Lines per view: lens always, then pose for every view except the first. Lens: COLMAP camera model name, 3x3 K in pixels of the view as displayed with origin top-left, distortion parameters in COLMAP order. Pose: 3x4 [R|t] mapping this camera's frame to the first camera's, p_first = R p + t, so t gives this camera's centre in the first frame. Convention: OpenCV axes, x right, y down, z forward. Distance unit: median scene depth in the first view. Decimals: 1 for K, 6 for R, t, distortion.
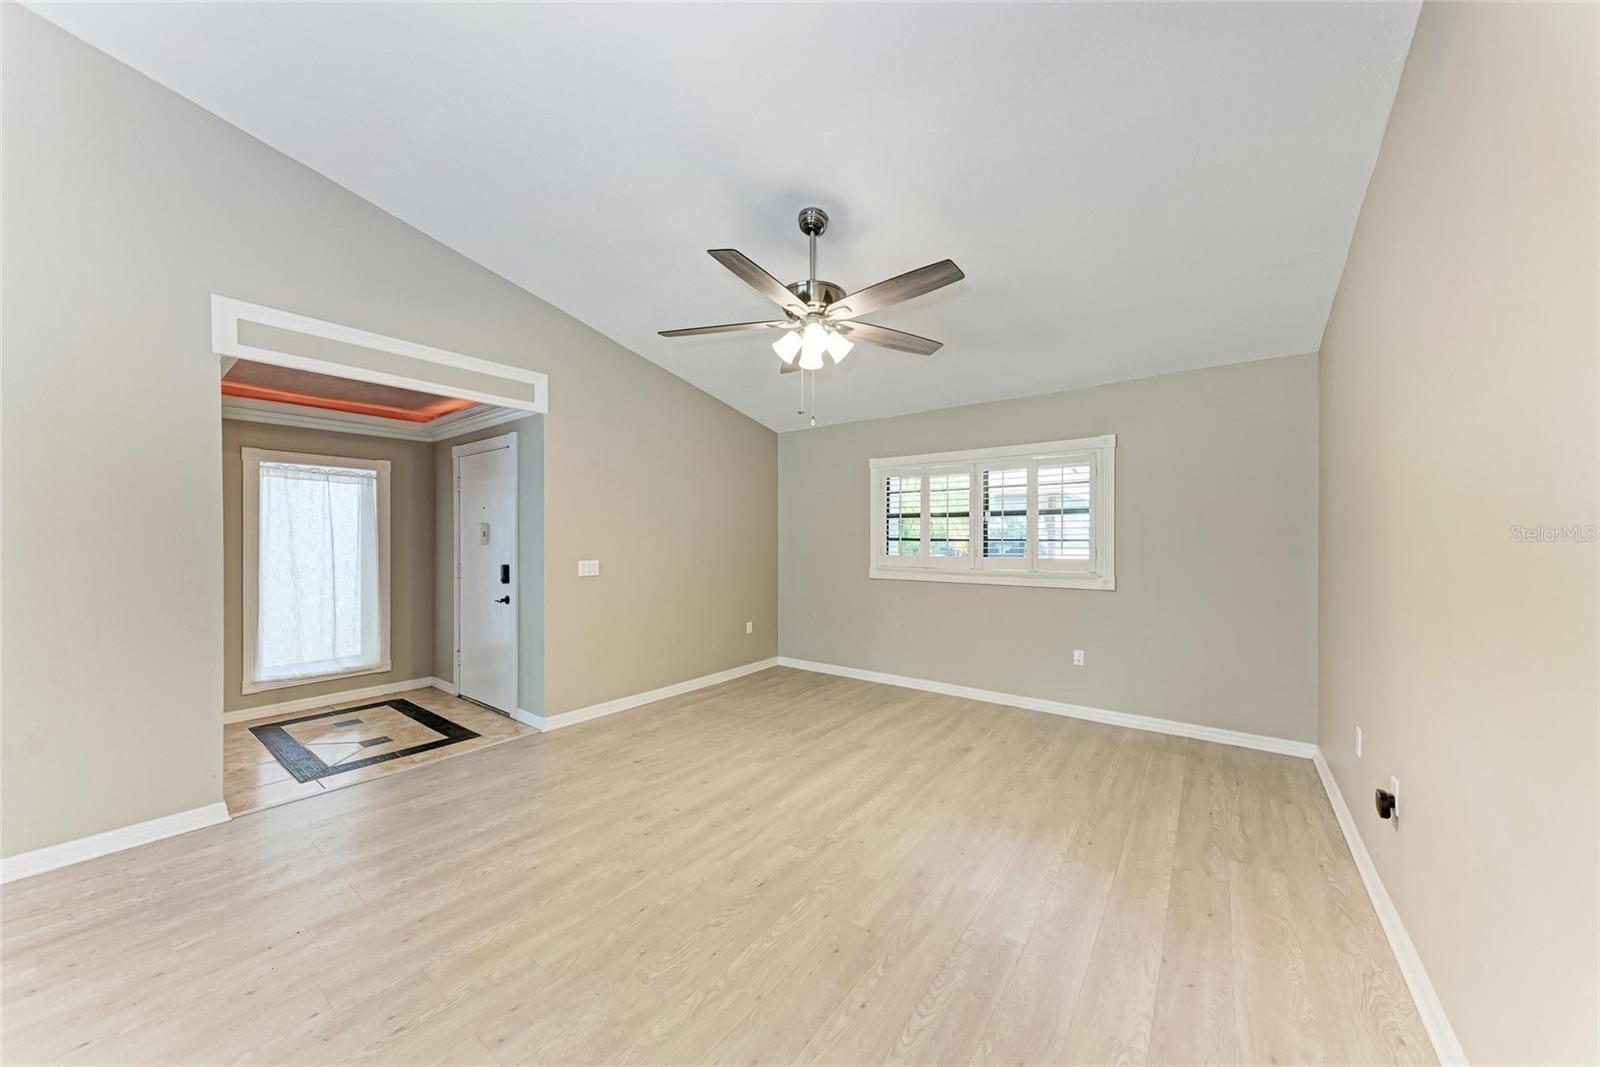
lens RADIAL K [[550.1, 0, 799.1], [0, 550.1, 541.3], [0, 0, 1]] dist [0.012728, -0.003152]
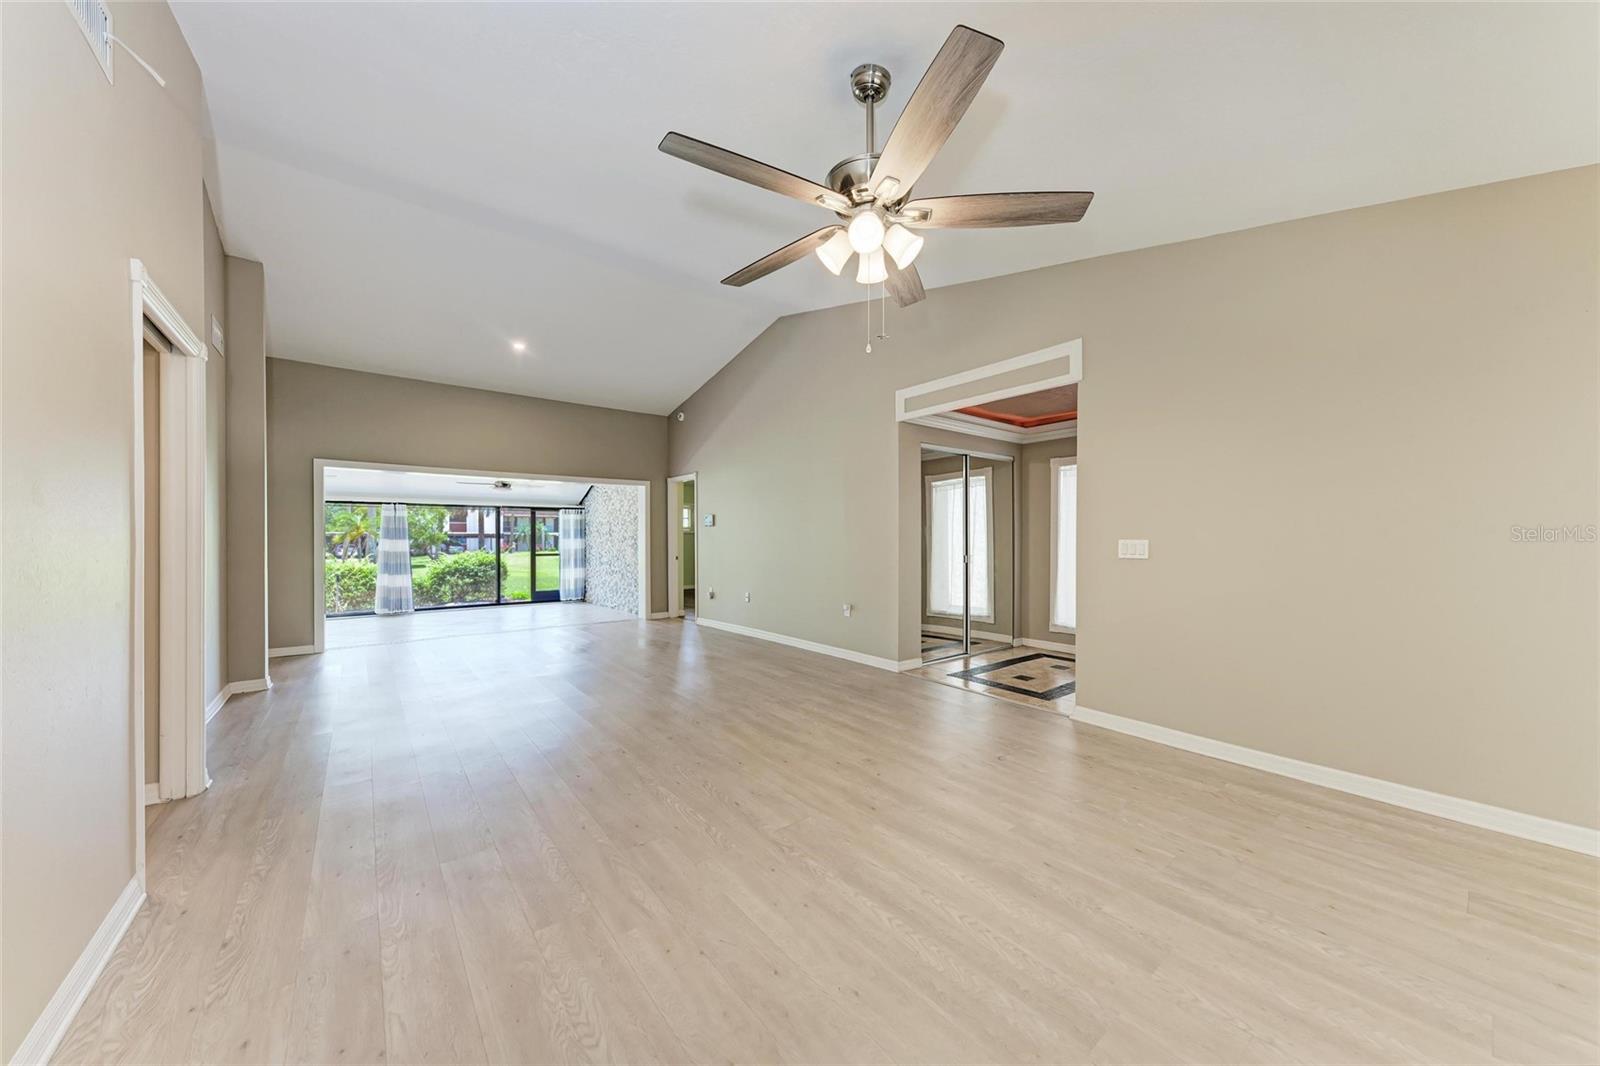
lens RADIAL K [[550.1, 0, 806.5], [0, 550.1, 534.0], [0, 0, 1]] dist [0.012728, -0.003152]
pose [[-0.242303, -0.003924, -0.970193, 0.608778], [-0.001589, 0.999992, -0.003648, 0.035379], [0.970199, 0.000657, -0.242307, 0.847845]]
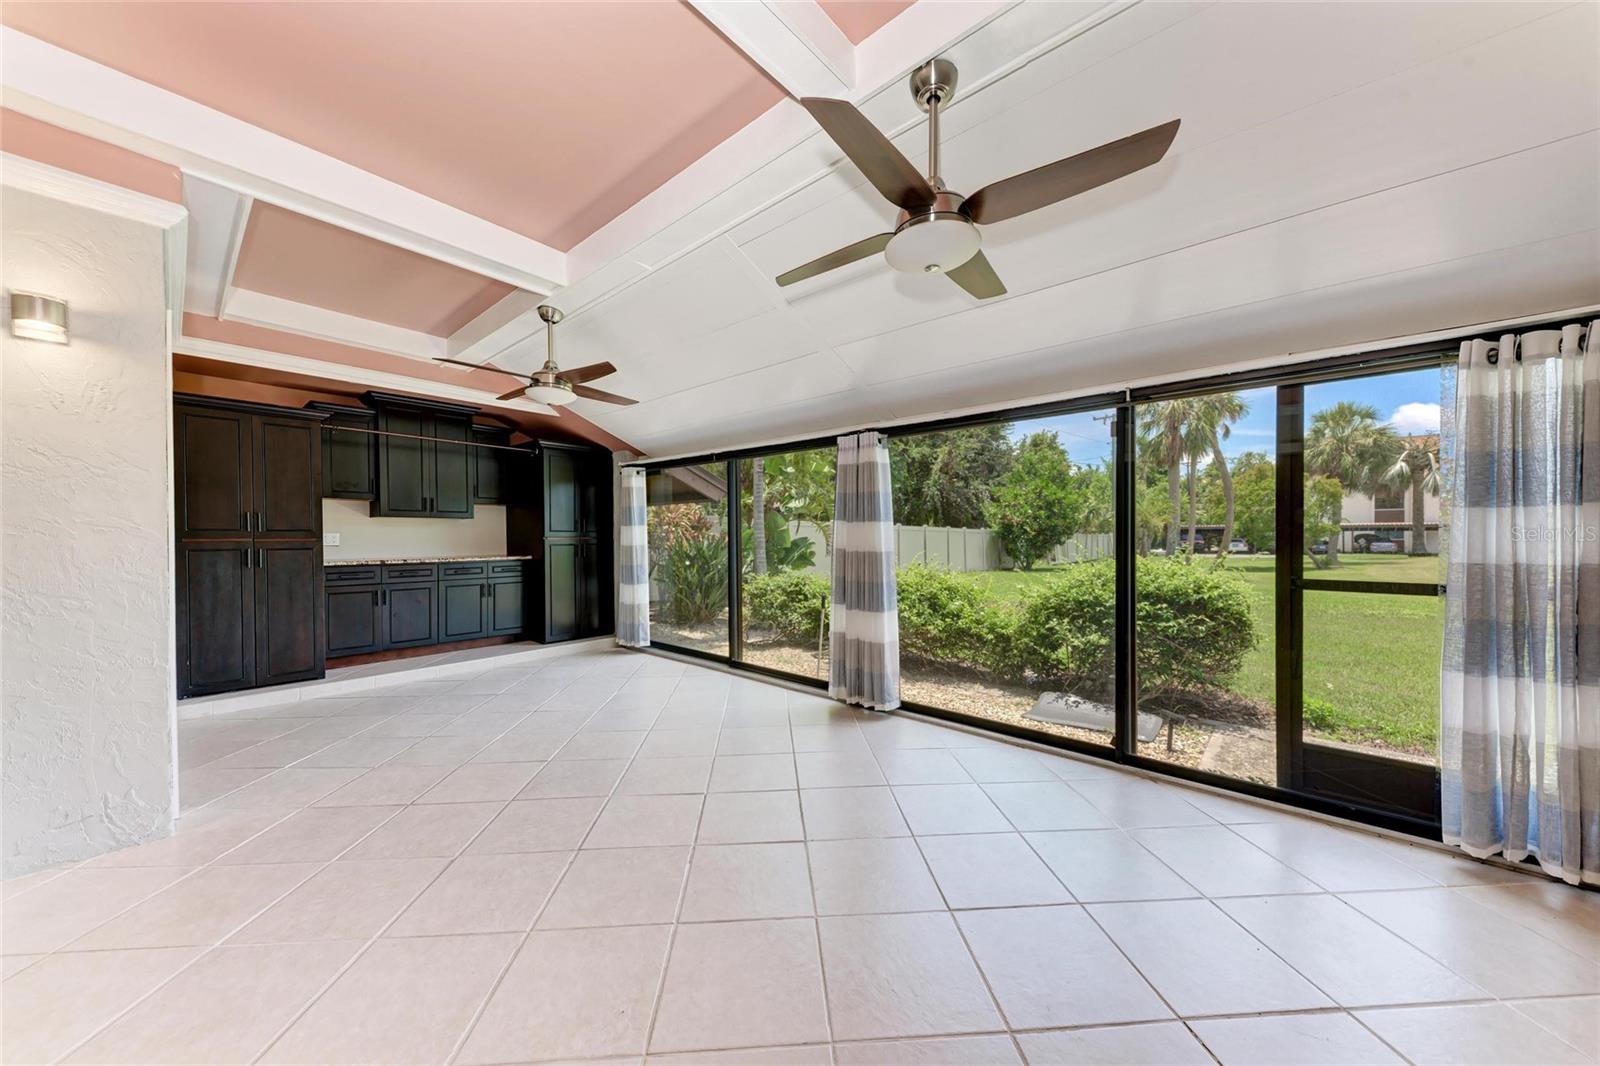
lens RADIAL K [[550.1, 0, 800.8], [0, 550.1, 538.0], [0, 0, 1]] dist [0.012728, -0.003152]
pose [[-0.996868, 0.004973, 0.078925, -1.479926], [0.005750, 0.999937, 0.009626, 0.075524], [-0.078872, 0.010050, -0.996834, -0.639693]]
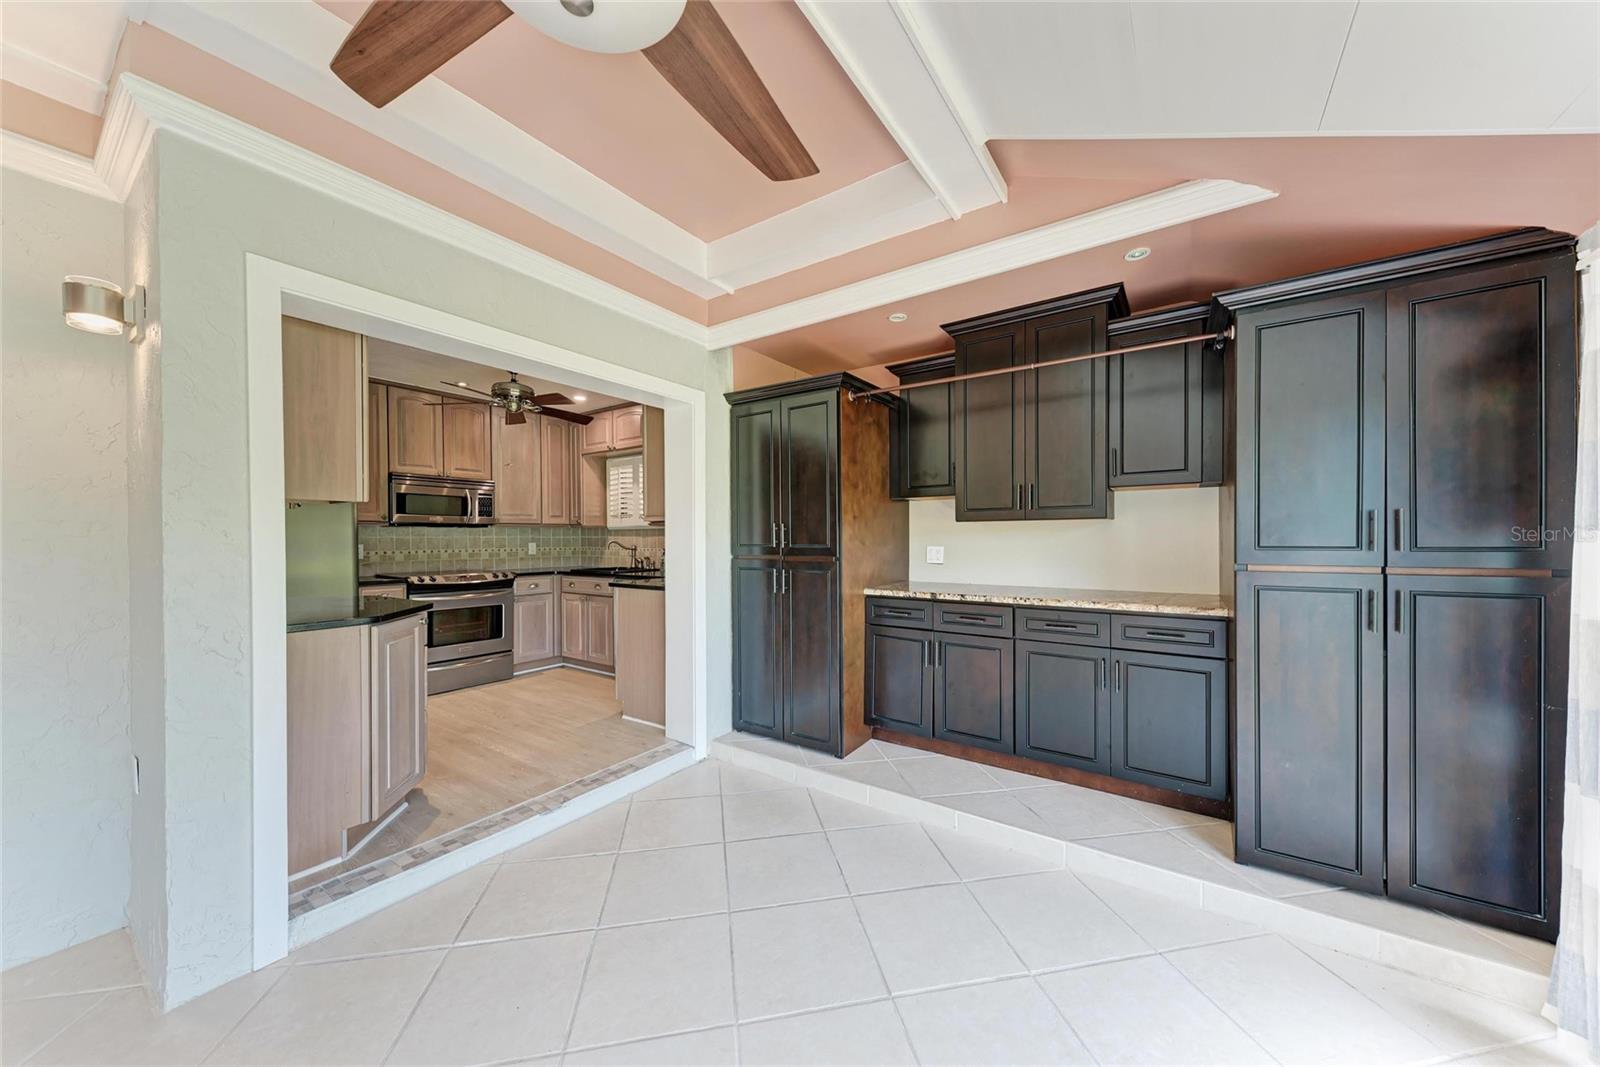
lens RADIAL K [[550.1, 0, 816.2], [0, 550.1, 542.7], [0, 0, 1]] dist [0.012728, -0.003152]
pose [[-0.054681, -0.008027, 0.998472, -1.171582], [0.012455, 0.999884, 0.008720, 0.051923], [-0.998426, 0.012912, -0.054575, -1.684759]]
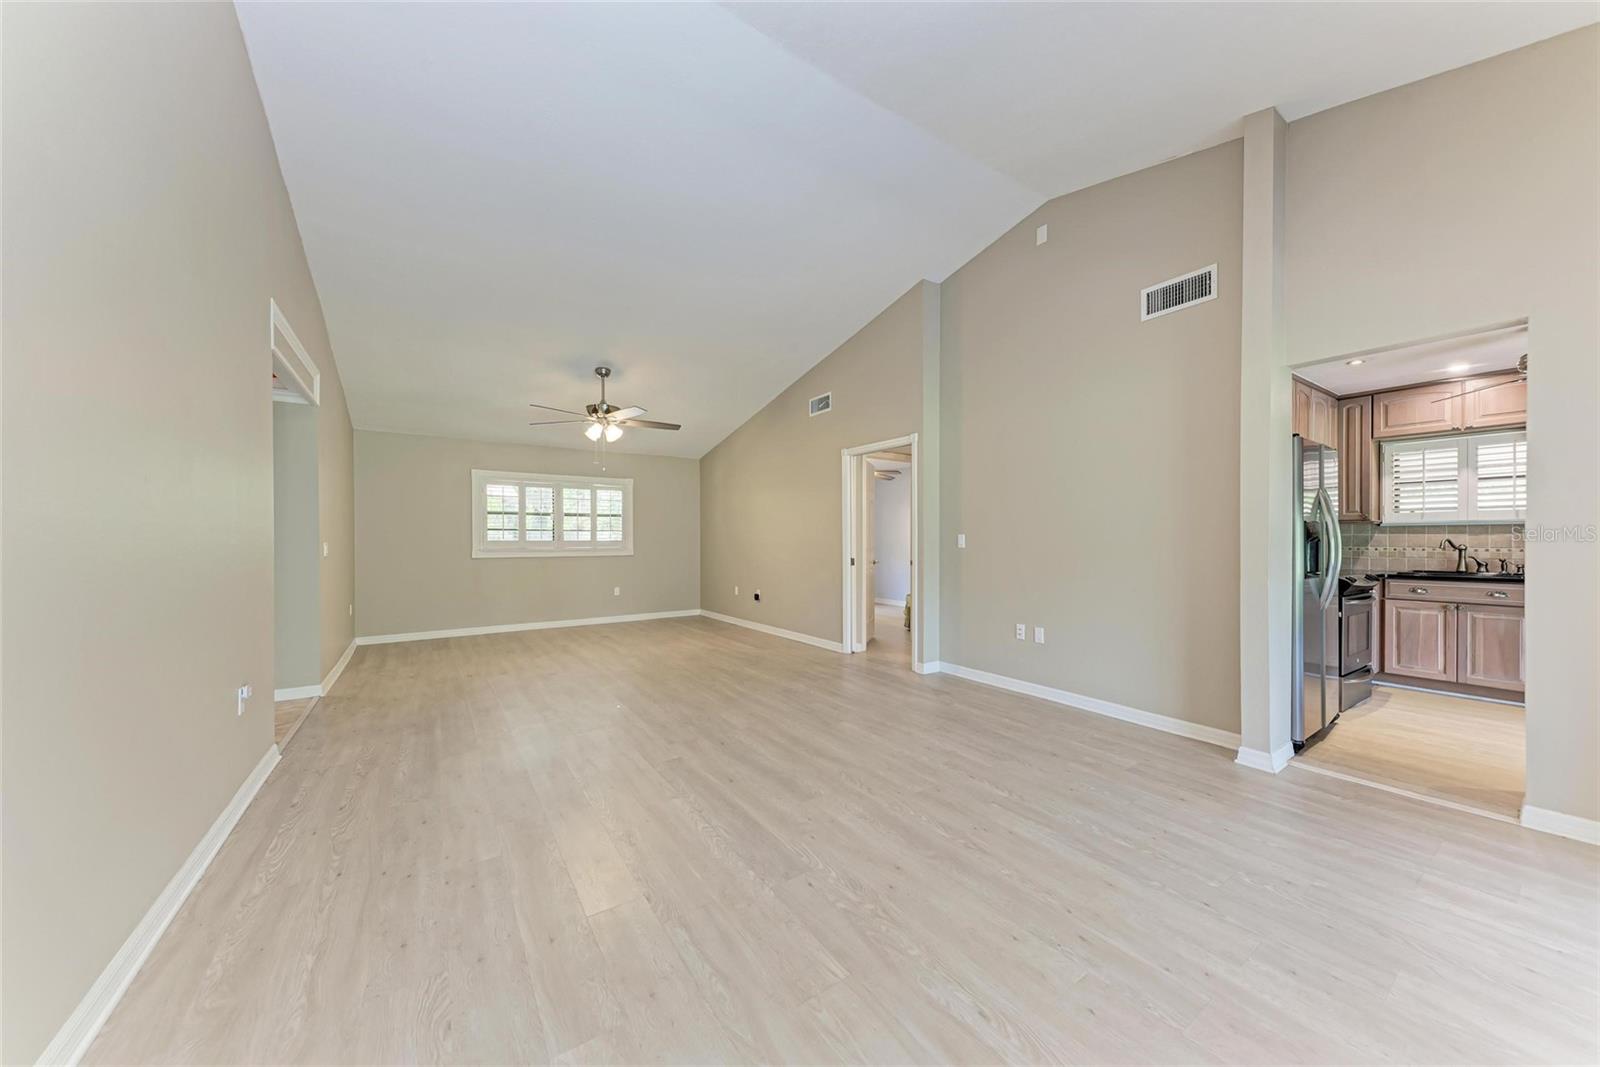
lens RADIAL K [[550.1, 0, 802.7], [0, 550.1, 543.2], [0, 0, 1]] dist [0.012728, -0.003152]
pose [[0.319246, -0.005149, 0.947658, -1.292931], [0.007703, 0.999966, 0.002839, 0.048066], [-0.947641, 0.006393, 0.319275, -0.274049]]
